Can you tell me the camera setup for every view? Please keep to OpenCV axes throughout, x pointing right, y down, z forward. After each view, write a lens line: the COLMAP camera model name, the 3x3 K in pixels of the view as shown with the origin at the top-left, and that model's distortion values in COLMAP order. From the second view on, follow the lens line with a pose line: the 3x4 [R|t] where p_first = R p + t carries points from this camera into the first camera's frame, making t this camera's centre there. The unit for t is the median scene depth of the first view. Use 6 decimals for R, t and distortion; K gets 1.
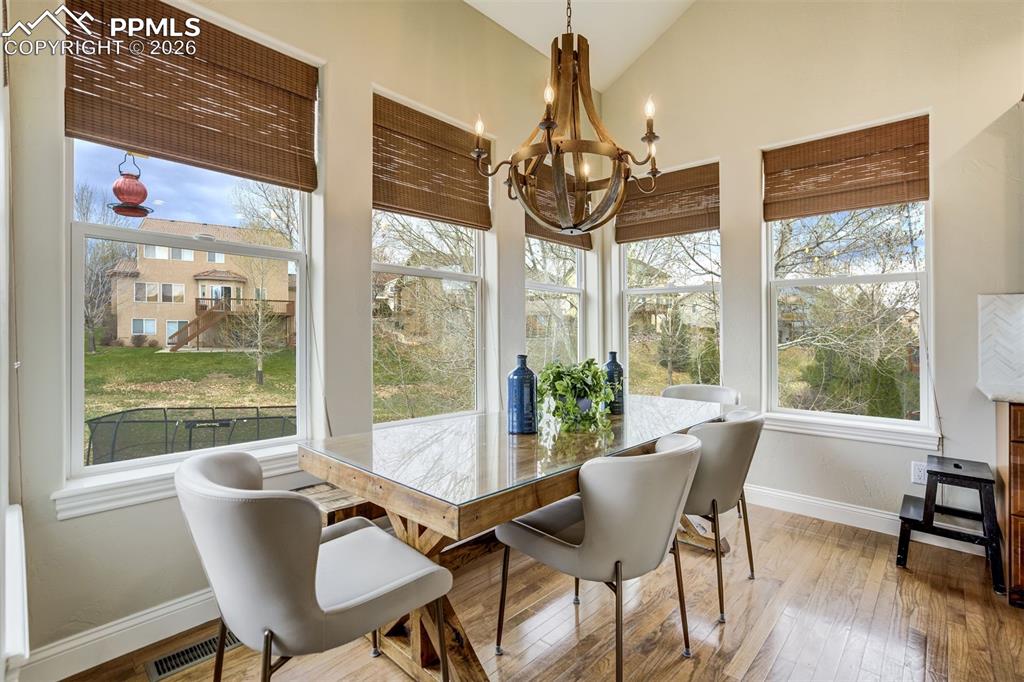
lens RADIAL K [[473.5, 0, 534.5], [0, 473.5, 335.7], [0, 0, 1]] dist [-0.020946, 0.000378]
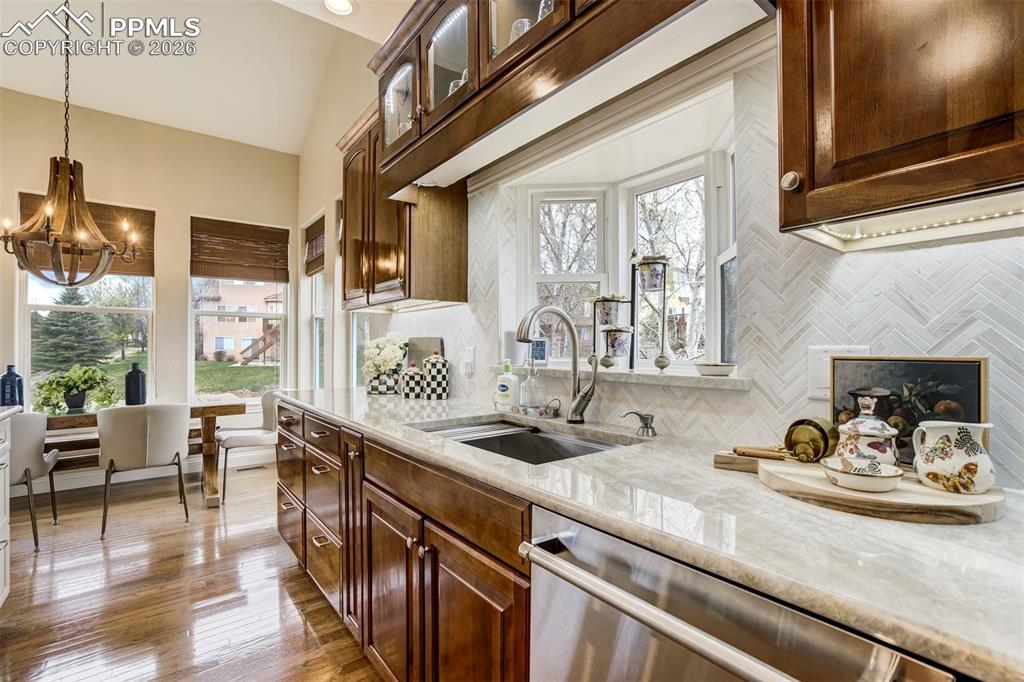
lens RADIAL K [[483.9, 0, 513.0], [0, 483.9, 346.0], [0, 0, 1]] dist [-0.020884, 0.000619]
pose [[0.978866, -0.009076, -0.204303, 1.620194], [0.007782, 0.999944, -0.007132, 0.006433], [0.204356, 0.005391, 0.978882, -0.194537]]
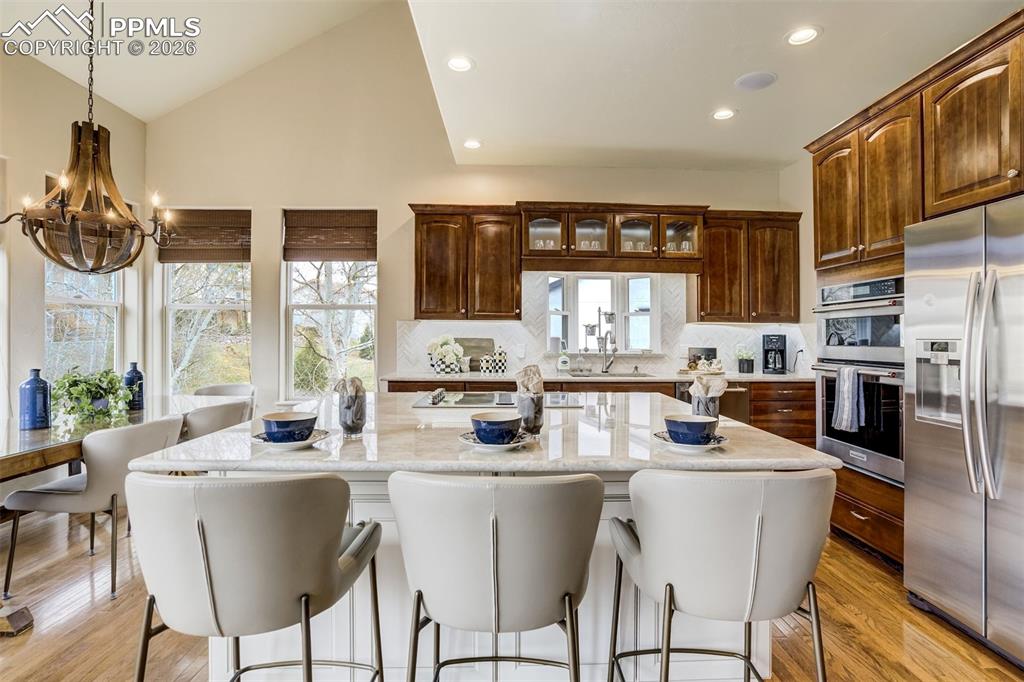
lens RADIAL K [[499.2, 0, 522.5], [0, 499.2, 327.7], [0, 0, 1]] dist [-0.049947, 0.022687]
pose [[0.738712, 0.004405, 0.674007, 0.050437], [0.004579, 0.999923, -0.011554, -0.040916], [-0.674006, 0.011622, 0.738635, -0.711643]]
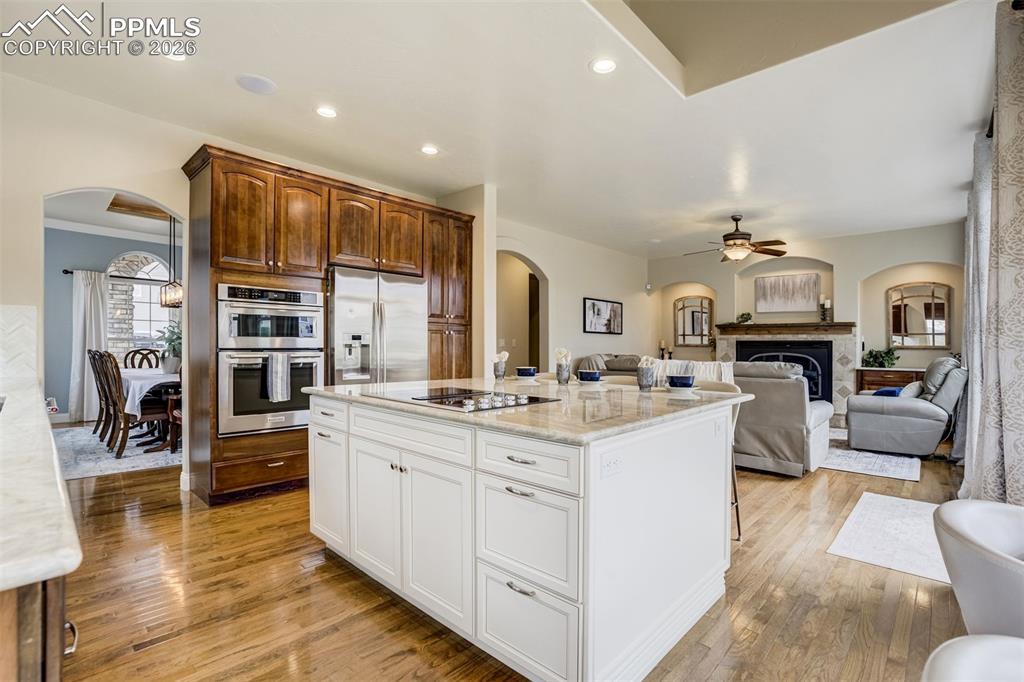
lens RADIAL K [[483.9, 0, 513.0], [0, 483.9, 346.0], [0, 0, 1]] dist [-0.020884, 0.000619]
pose [[-0.999299, -0.016128, 0.033795, 0.608024], [-0.015837, 0.999835, 0.008875, -0.007778], [-0.033933, 0.008333, -0.999389, 1.067295]]
